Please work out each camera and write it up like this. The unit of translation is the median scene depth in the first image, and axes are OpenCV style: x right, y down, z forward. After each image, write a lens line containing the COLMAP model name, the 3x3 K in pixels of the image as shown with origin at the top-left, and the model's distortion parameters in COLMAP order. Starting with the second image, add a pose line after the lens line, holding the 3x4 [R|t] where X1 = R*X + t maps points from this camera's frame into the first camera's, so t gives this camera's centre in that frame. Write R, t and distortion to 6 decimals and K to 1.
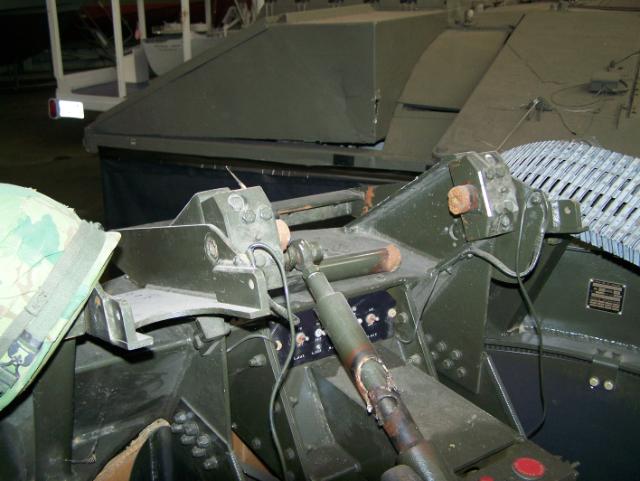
lens RADIAL K [[734.1, 0, 306.3], [0, 734.1, 240.4], [0, 0, 1]] dist [-0.202275, 0.341829]
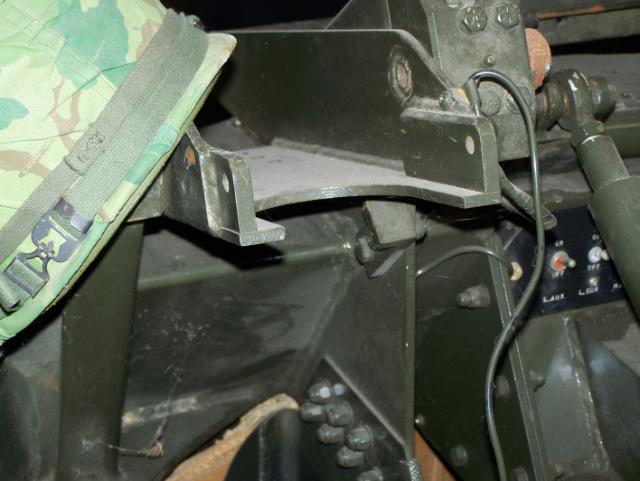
lens RADIAL K [[1535.2, 0, 319.3], [0, 1535.2, 241.3], [0, 0, 1]] dist [-0.182332, 0.256552]
pose [[0.981602, 0.078660, -0.173981, 0.014941], [-0.058987, 0.991555, 0.115492, 0.005080], [0.181596, -0.103104, 0.977953, -0.108819]]
